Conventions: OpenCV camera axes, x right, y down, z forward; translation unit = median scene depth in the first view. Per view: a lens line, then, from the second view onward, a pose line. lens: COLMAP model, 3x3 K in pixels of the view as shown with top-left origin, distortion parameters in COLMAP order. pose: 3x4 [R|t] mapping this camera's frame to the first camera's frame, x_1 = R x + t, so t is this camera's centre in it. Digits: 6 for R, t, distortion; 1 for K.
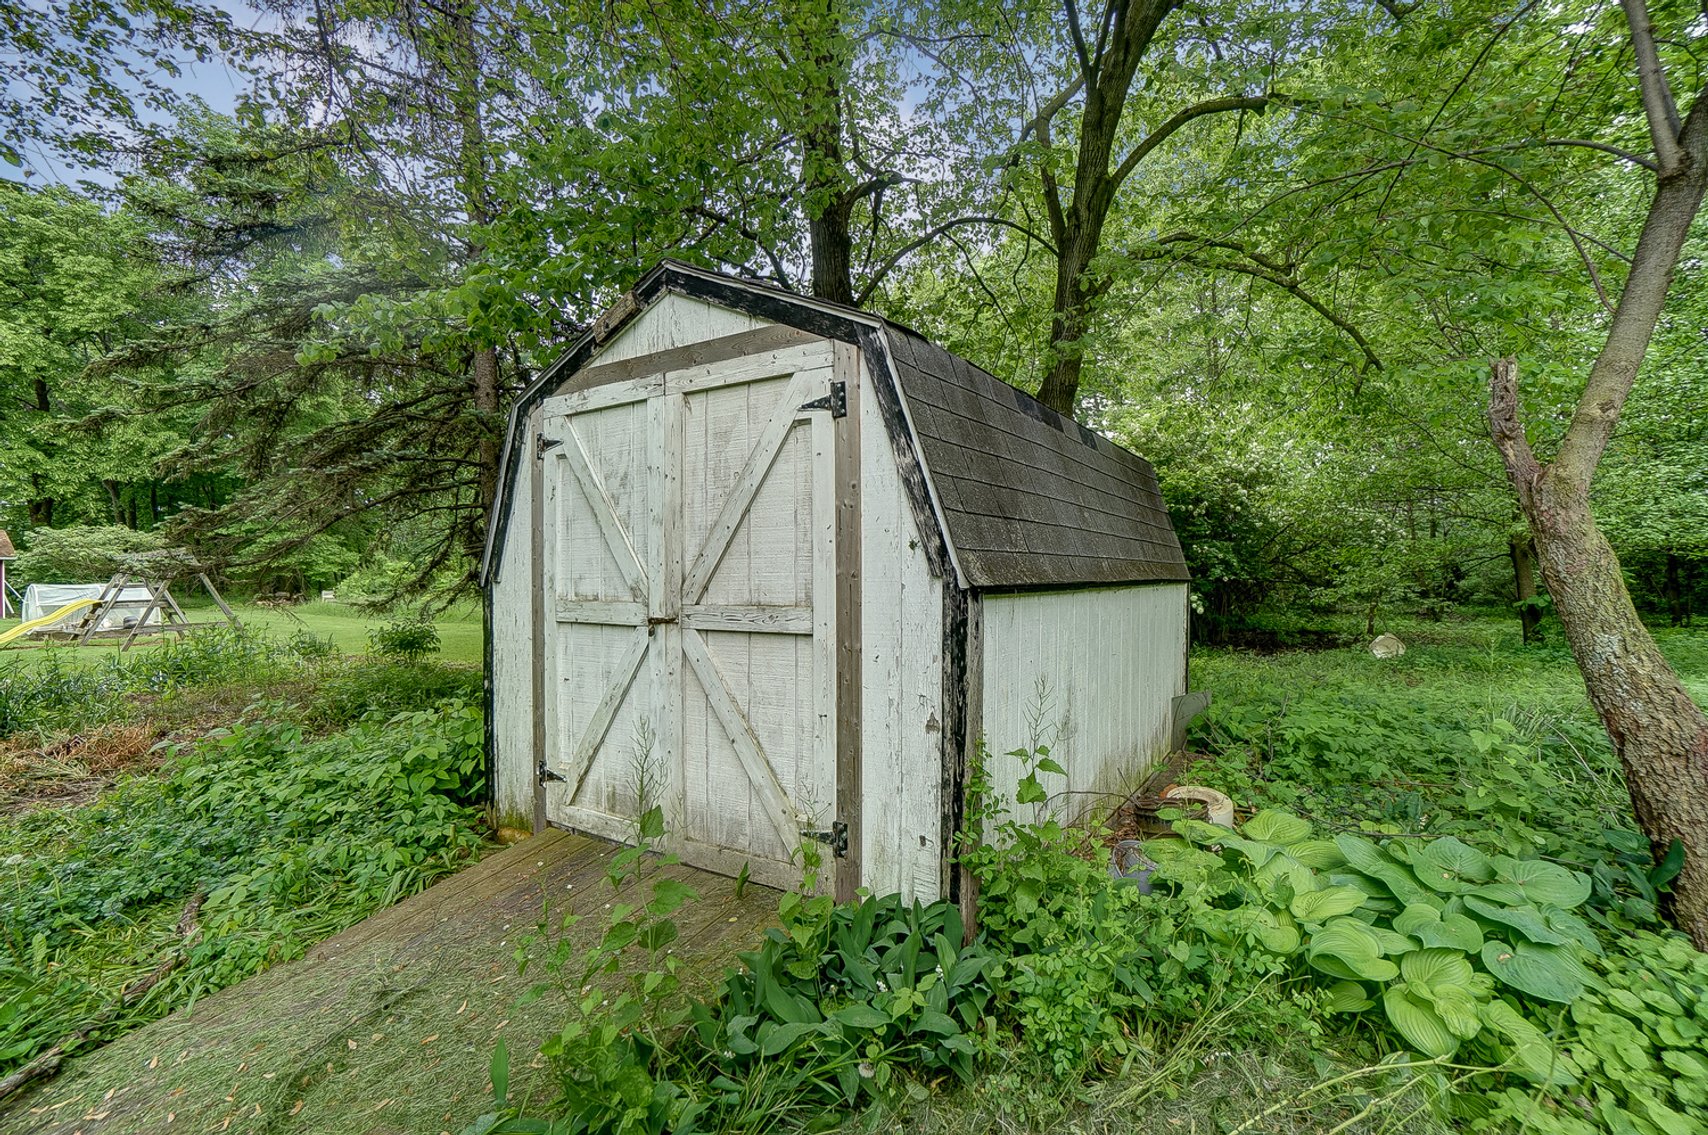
lens RADIAL K [[774.6, 0, 854.0], [0, 774.6, 567.5], [0, 0, 1]] dist [-0.033168, 0.000630]
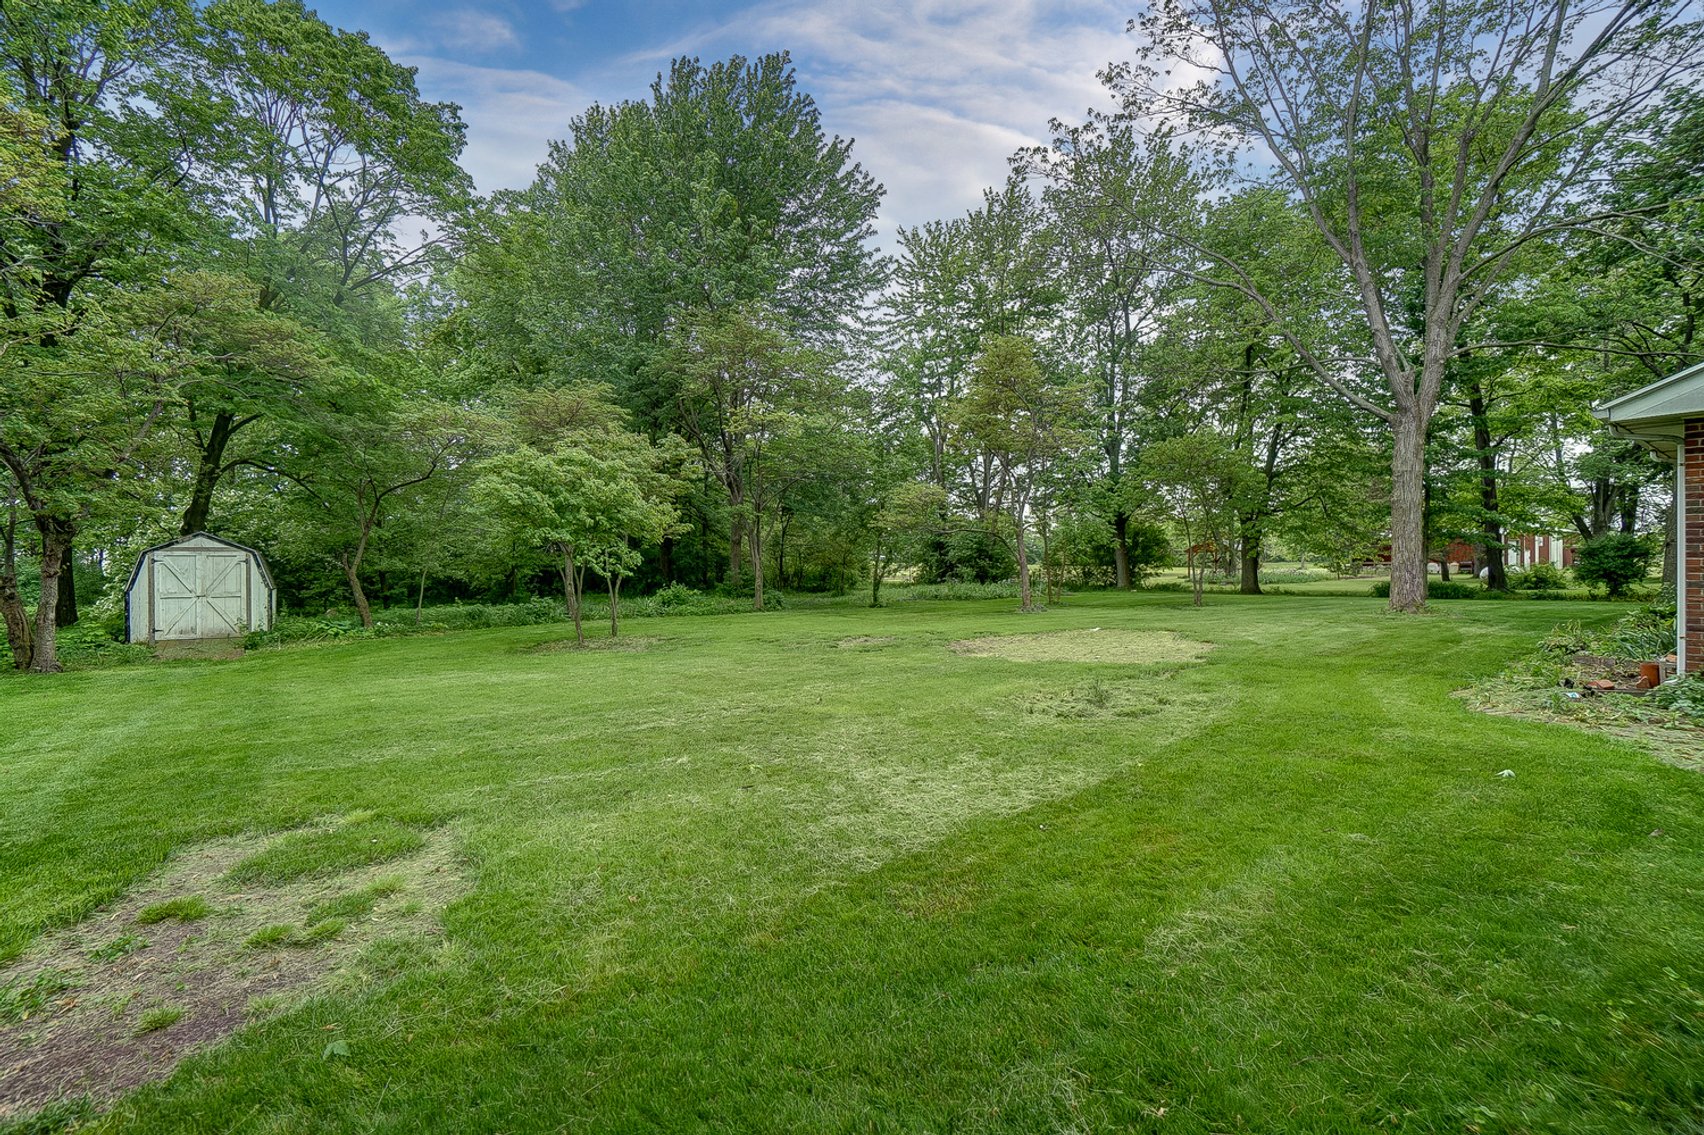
lens RADIAL K [[772.7, 0, 852.0], [0, 772.7, 567.5], [0, 0, 1]] dist [-0.033168, 0.000630]
pose [[0.361248, 0.005079, 0.932456, -3.788637], [0.003370, 0.999972, -0.006752, -0.087846], [-0.932464, 0.005581, 0.361221, -5.594222]]
